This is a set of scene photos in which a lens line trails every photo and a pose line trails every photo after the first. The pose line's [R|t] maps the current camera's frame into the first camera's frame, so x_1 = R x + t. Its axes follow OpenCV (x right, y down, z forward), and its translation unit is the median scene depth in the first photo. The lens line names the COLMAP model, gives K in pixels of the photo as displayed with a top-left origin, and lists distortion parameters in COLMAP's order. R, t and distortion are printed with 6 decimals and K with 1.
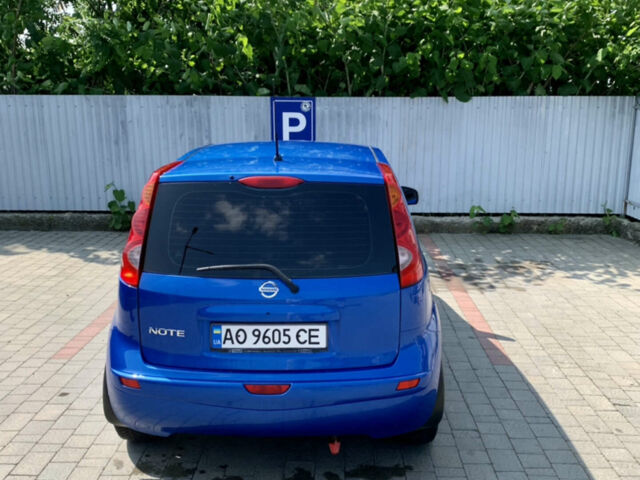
lens RADIAL K [[645.8, 0, 337.7], [0, 645.8, 241.2], [0, 0, 1]] dist [0.011254, -0.018435]
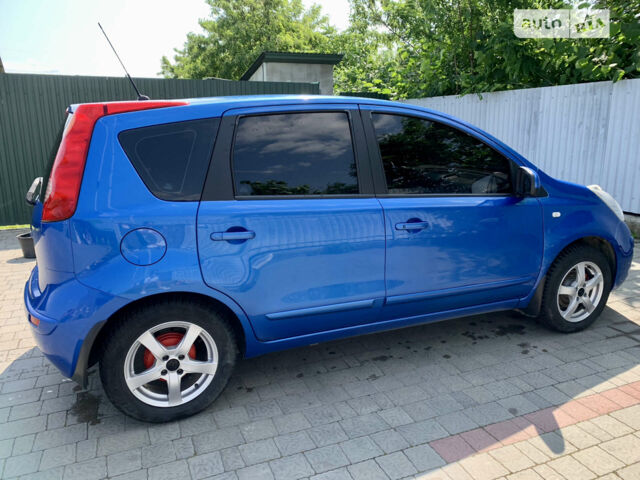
lens RADIAL K [[493.2, 0, 320.0], [0, 493.2, 240.0], [0, 0, 1]] dist [0.001050, -0.004528]
pose [[0.395502, 0.202671, -0.895825, 0.550796], [-0.182461, 0.973248, 0.139632, -0.047989], [0.900159, 0.108228, 0.421901, 0.632438]]
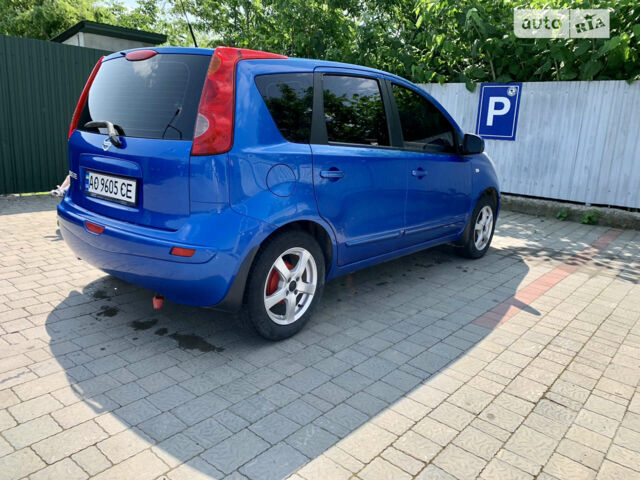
lens RADIAL K [[493.2, 0, 320.0], [0, 493.2, 240.0], [0, 0, 1]] dist [0.001050, -0.004528]
pose [[0.770126, 0.178313, -0.612462, 0.442376], [-0.178235, 0.982046, 0.061798, 0.069974], [0.612485, 0.061570, 0.788081, 0.313571]]
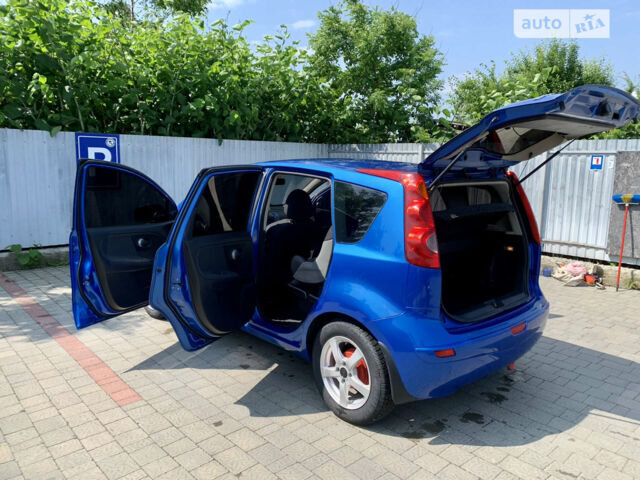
lens RADIAL K [[480.8, 0, 329.3], [0, 480.8, 240.0], [0, 0, 1]] dist [0.012400, 0.001167]
pose [[0.728171, -0.100521, 0.677984, -0.618745], [0.126755, 0.991874, 0.010922, -0.012625], [-0.673572, 0.077985, 0.734996, 0.292228]]
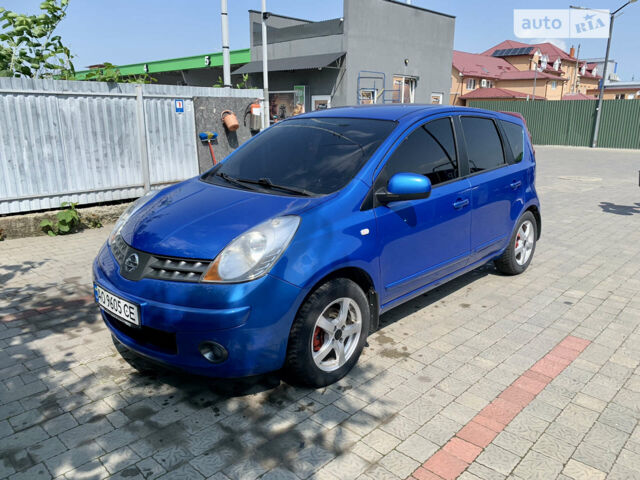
lens RADIAL K [[493.2, 0, 320.0], [0, 493.2, 240.0], [0, 0, 1]] dist [0.001050, -0.004528]
pose [[-0.719779, -0.171926, 0.672577, -0.576067], [0.141175, 0.912350, 0.384300, -0.258014], [-0.679697, 0.371562, -0.632419, 1.553011]]
